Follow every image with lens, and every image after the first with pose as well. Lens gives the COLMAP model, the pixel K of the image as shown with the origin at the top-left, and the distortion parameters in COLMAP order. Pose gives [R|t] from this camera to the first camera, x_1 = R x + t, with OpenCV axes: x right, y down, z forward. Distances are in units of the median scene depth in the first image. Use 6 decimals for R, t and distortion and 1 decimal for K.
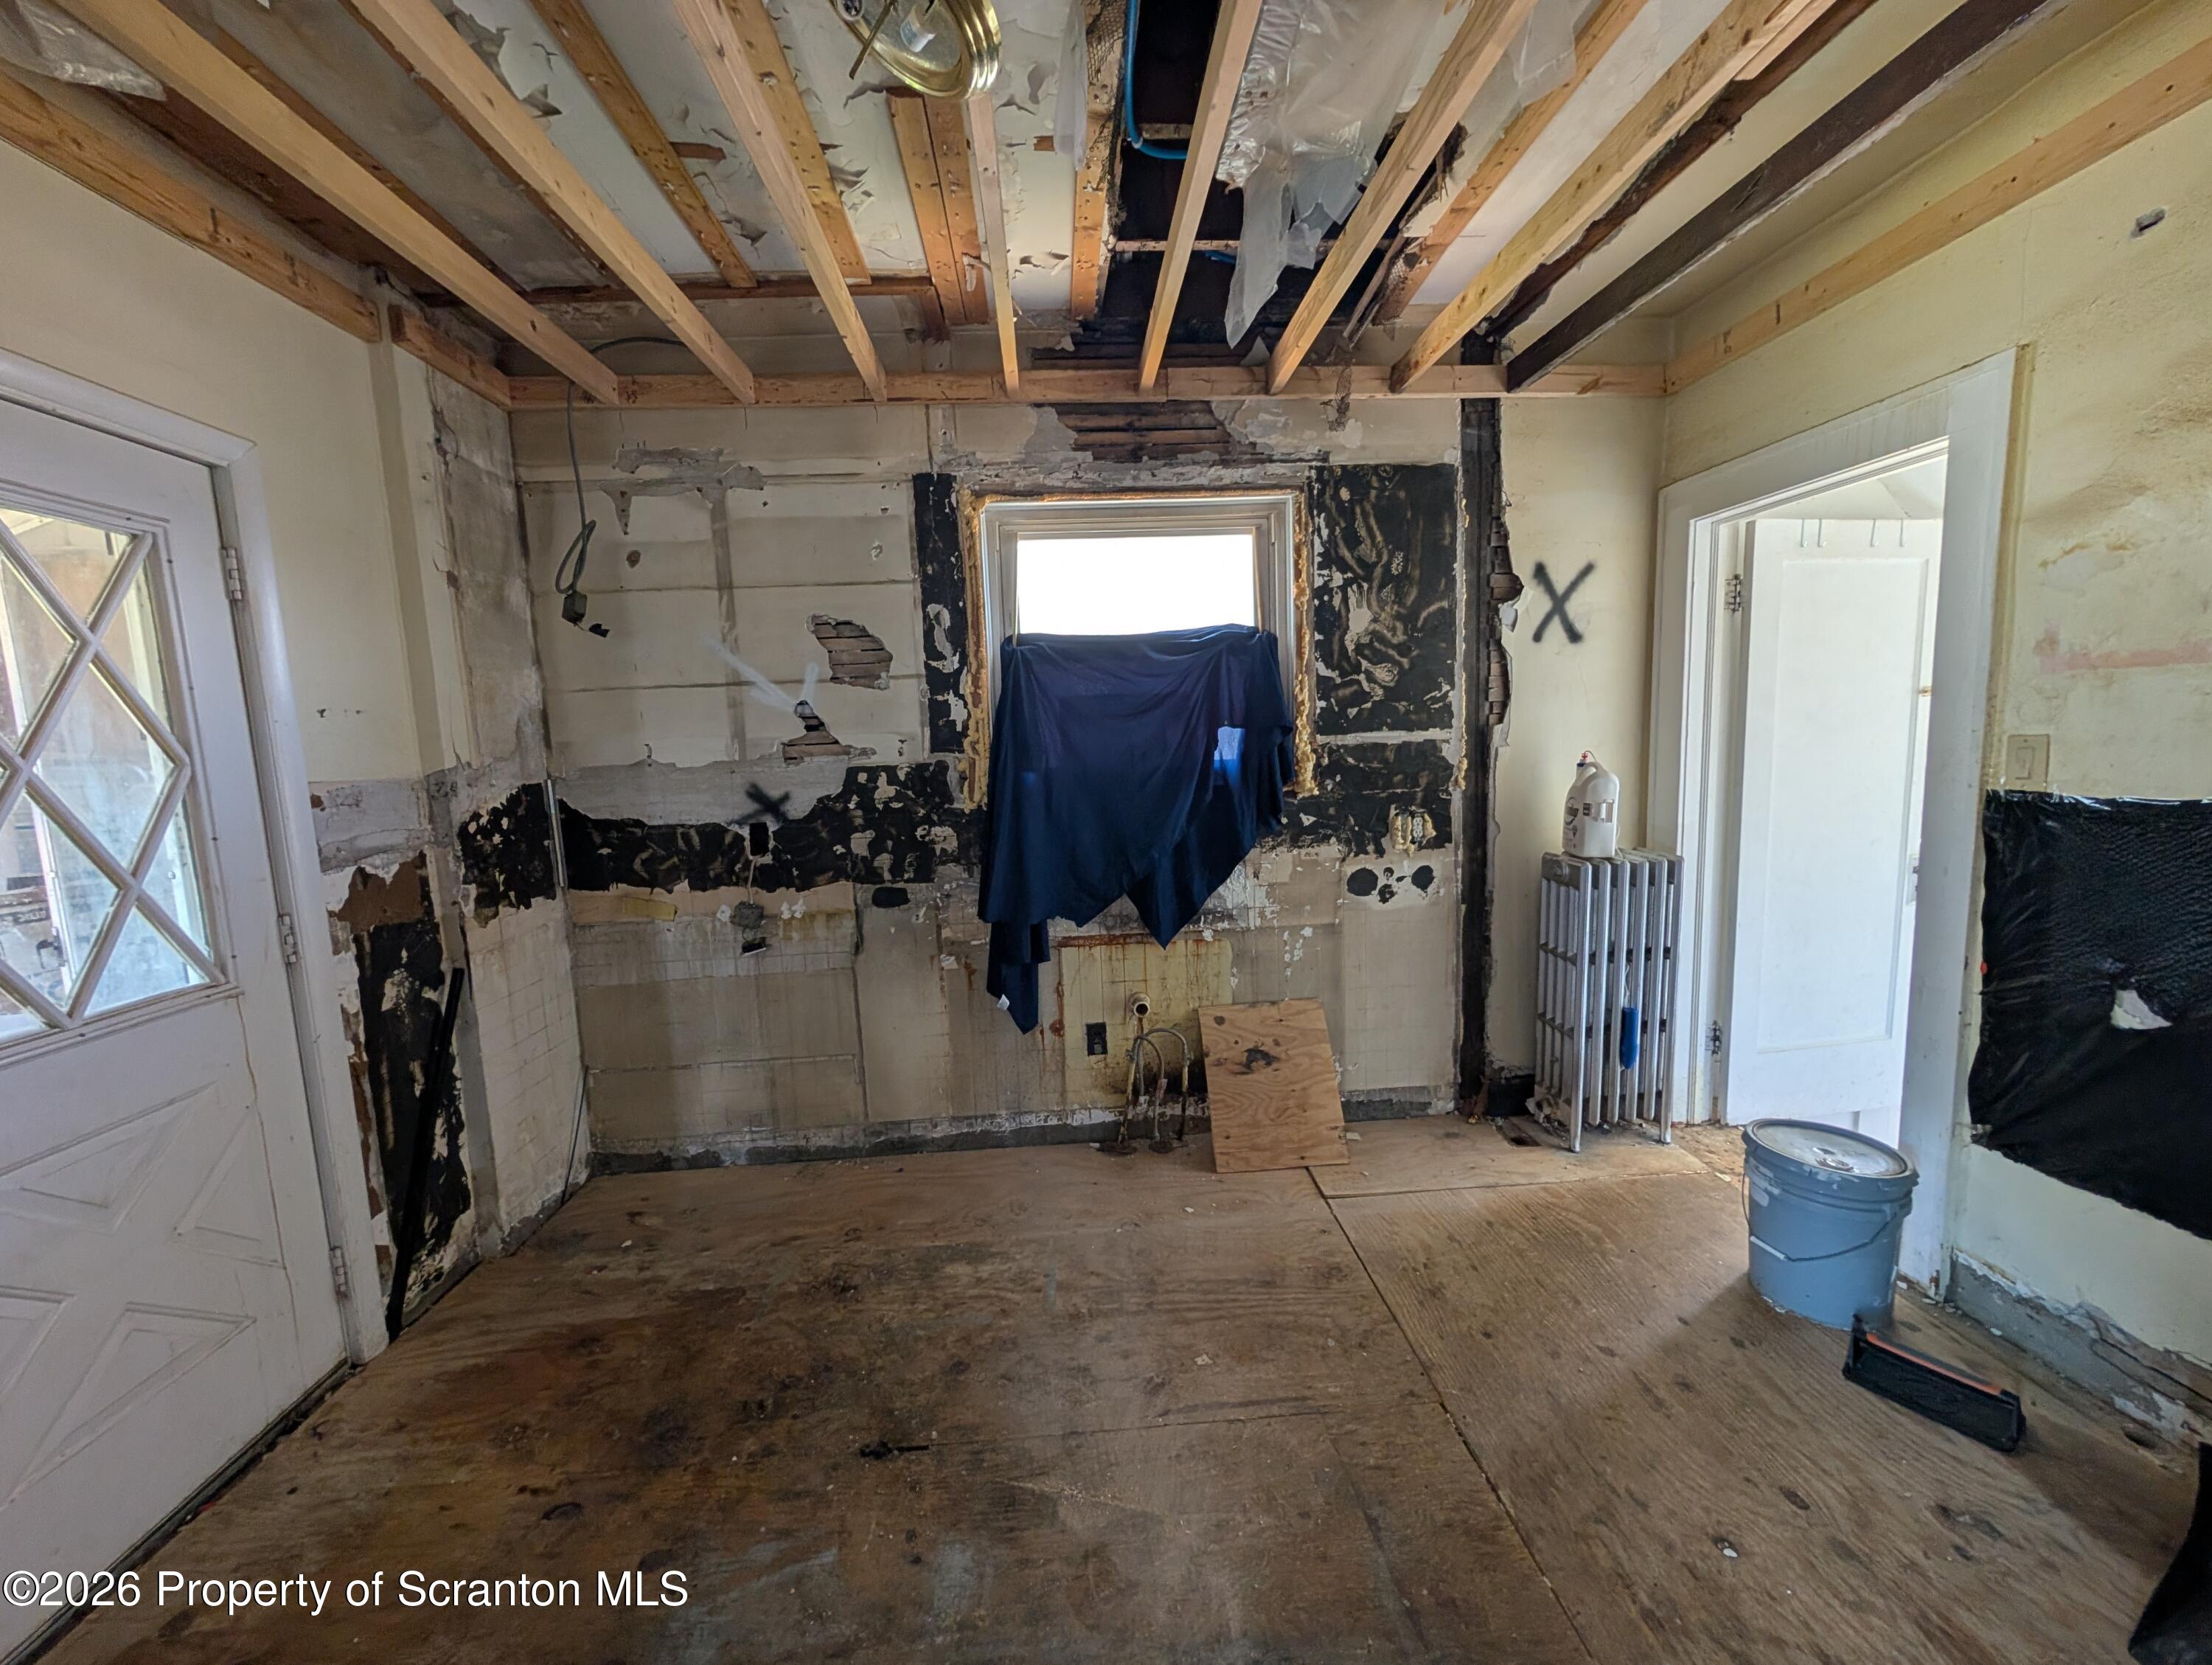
lens RADIAL K [[823.2, 0, 1106.0], [0, 823.2, 832.5], [0, 0, 1]] dist [0.000644, 0.000291]
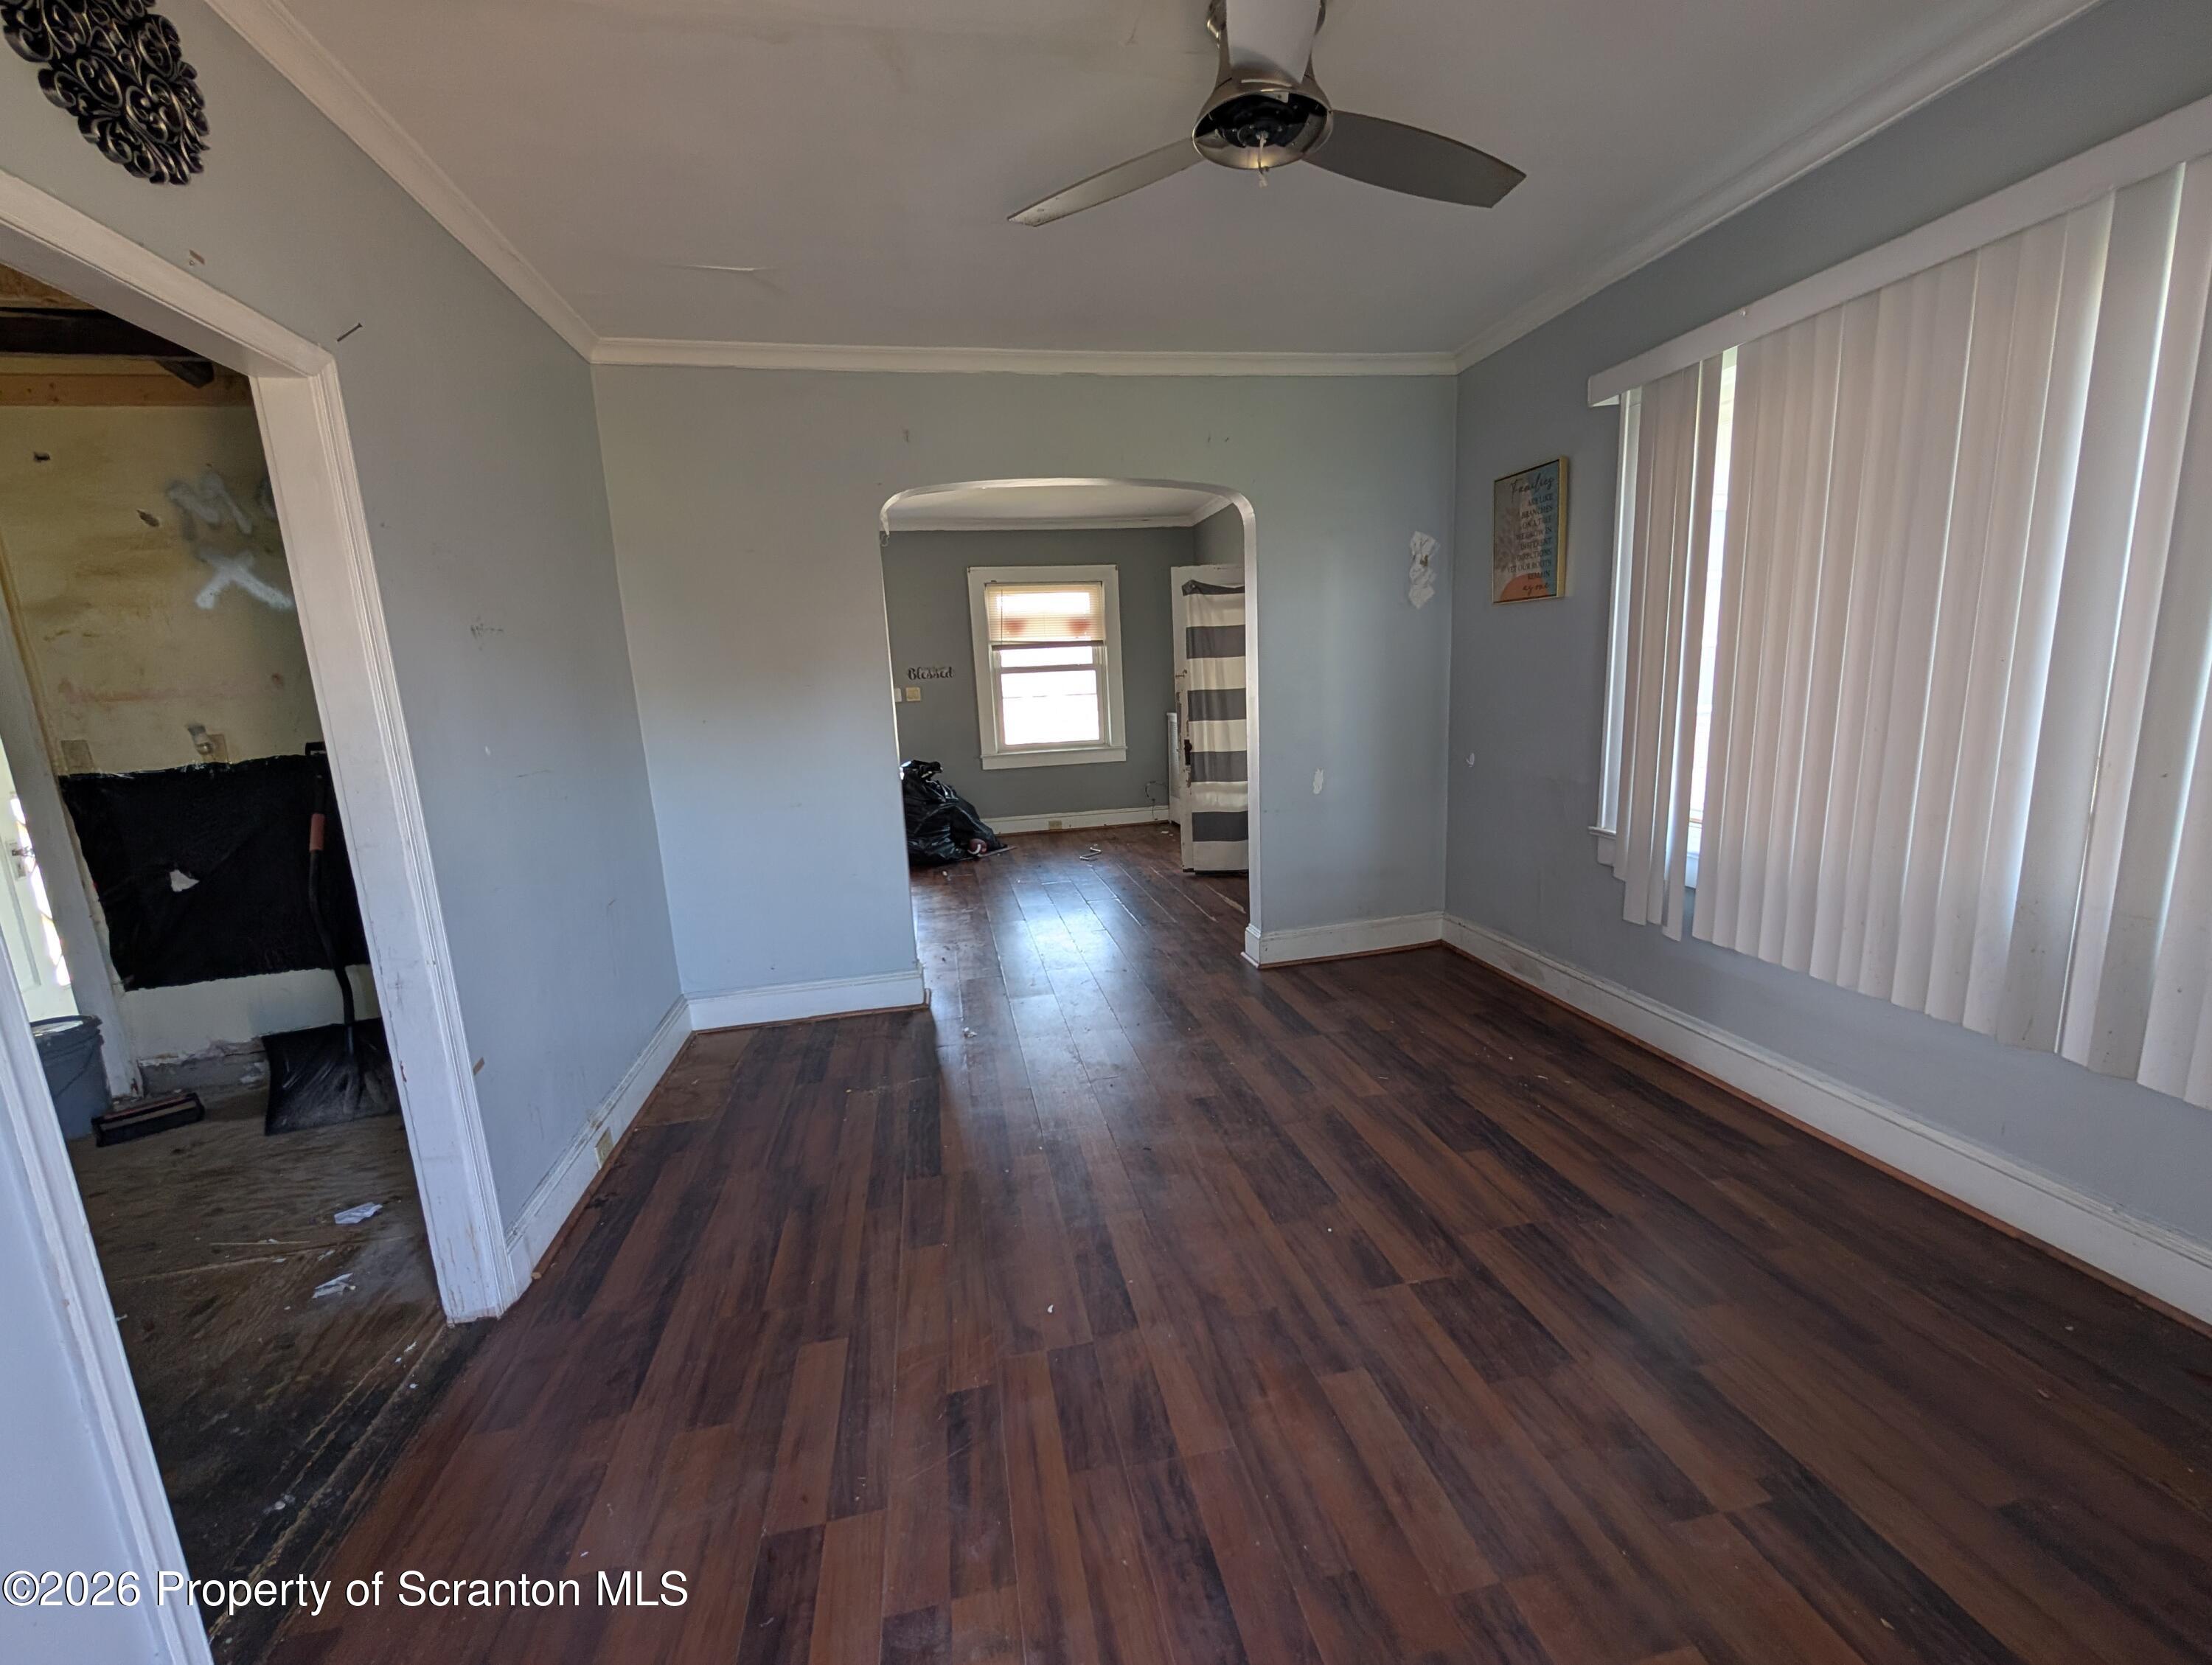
lens RADIAL K [[847.0, 0, 1106.0], [0, 847.0, 832.5], [0, 0, 1]] dist [-0.003374, 0.000240]
pose [[-0.159748, -0.132944, 0.978165, -0.882301], [0.163319, 0.973675, 0.159006, 0.129798], [-0.973554, 0.185154, -0.133830, -0.750272]]
